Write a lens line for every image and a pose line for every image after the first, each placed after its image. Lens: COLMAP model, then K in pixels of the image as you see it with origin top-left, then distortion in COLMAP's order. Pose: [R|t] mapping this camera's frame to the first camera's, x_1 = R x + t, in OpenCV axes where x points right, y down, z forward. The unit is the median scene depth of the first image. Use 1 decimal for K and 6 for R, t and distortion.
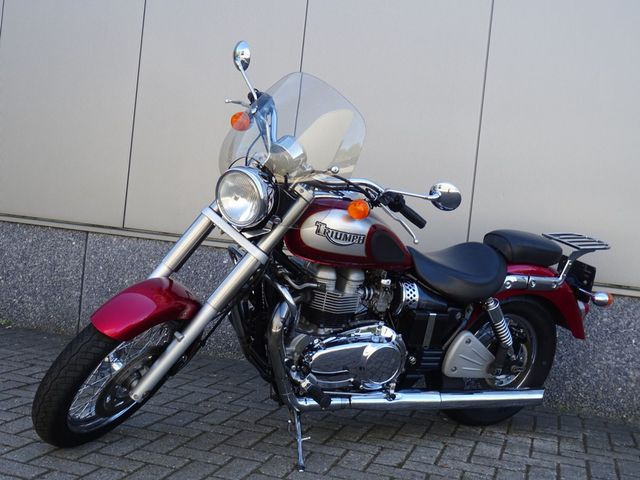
lens RADIAL K [[760.4, 0, 320.0], [0, 760.4, 240.0], [0, 0, 1]] dist [0.136783, 0.002791]
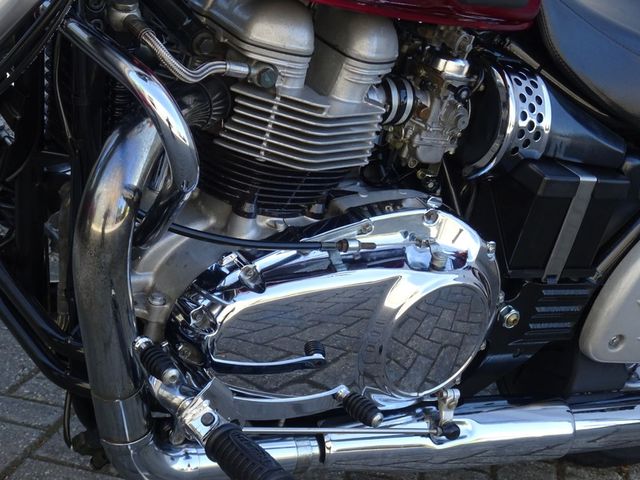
lens RADIAL K [[1447.4, 0, 320.0], [0, 1447.4, 240.0], [0, 0, 1]] dist [-0.046493, -0.152203]
pose [[0.984523, 0.039640, 0.170714, -0.064406], [-0.072352, 0.979134, 0.189902, 0.016839], [-0.159624, -0.199314, 0.966847, 0.449187]]
